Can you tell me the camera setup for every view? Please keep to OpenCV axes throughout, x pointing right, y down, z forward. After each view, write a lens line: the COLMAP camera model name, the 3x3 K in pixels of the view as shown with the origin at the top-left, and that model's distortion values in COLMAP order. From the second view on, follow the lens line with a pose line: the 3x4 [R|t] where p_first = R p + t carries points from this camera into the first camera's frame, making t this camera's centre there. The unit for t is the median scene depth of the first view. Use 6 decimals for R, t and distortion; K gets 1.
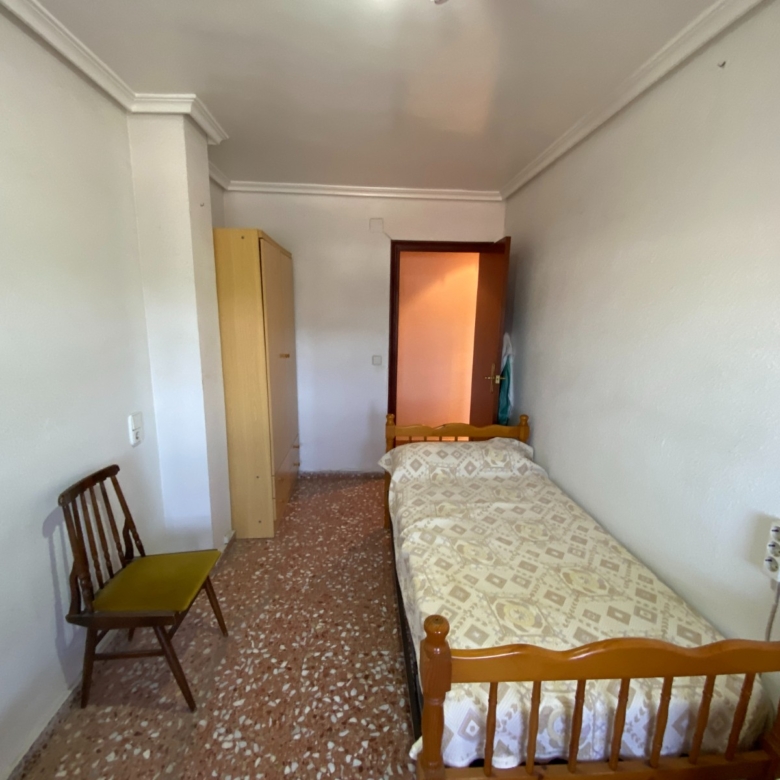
lens RADIAL K [[419.0, 0, 387.7], [0, 419.0, 393.4], [0, 0, 1]] dist [0.015552, -0.020096]
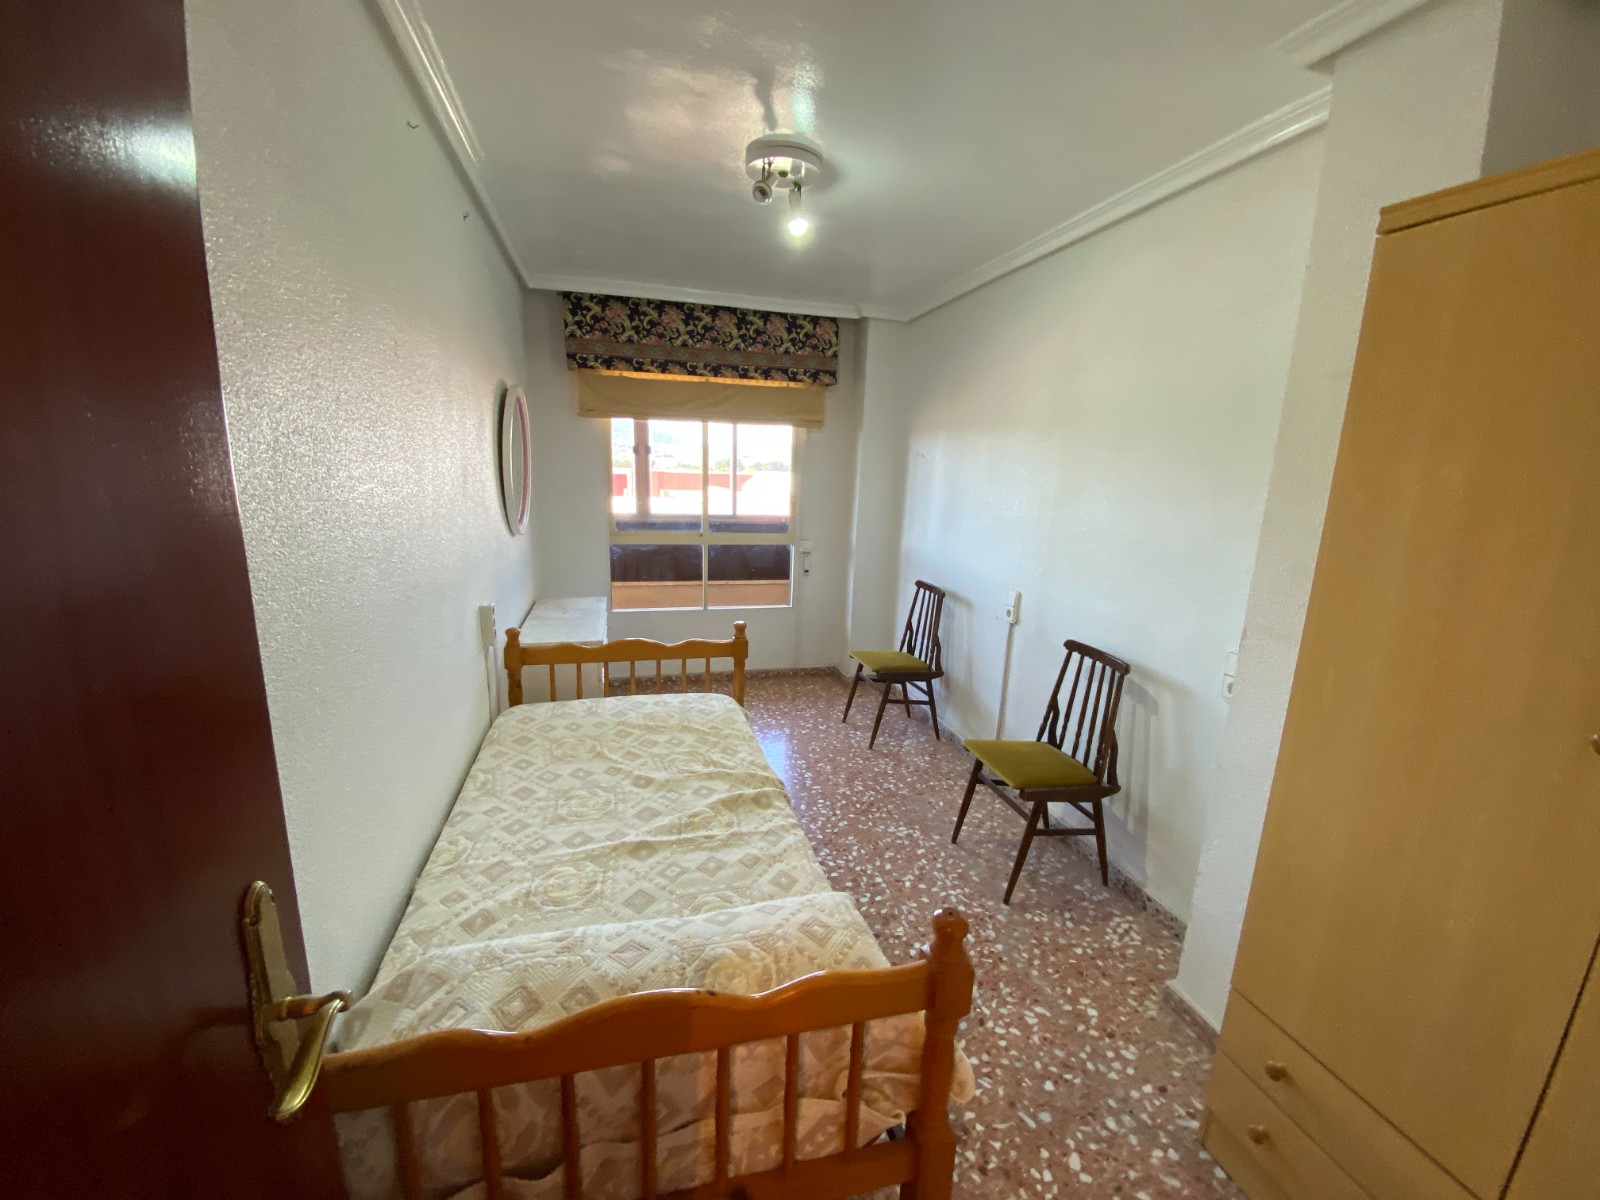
lens RADIAL K [[646.2, 0, 792.9], [0, 646.2, 603.4], [0, 0, 1]] dist [0.014717, -0.017097]
pose [[-0.978566, -0.007945, -0.205778, 0.259816], [-0.087732, 0.920120, 0.381683, -0.366127], [0.186308, 0.391556, -0.901096, 1.942043]]
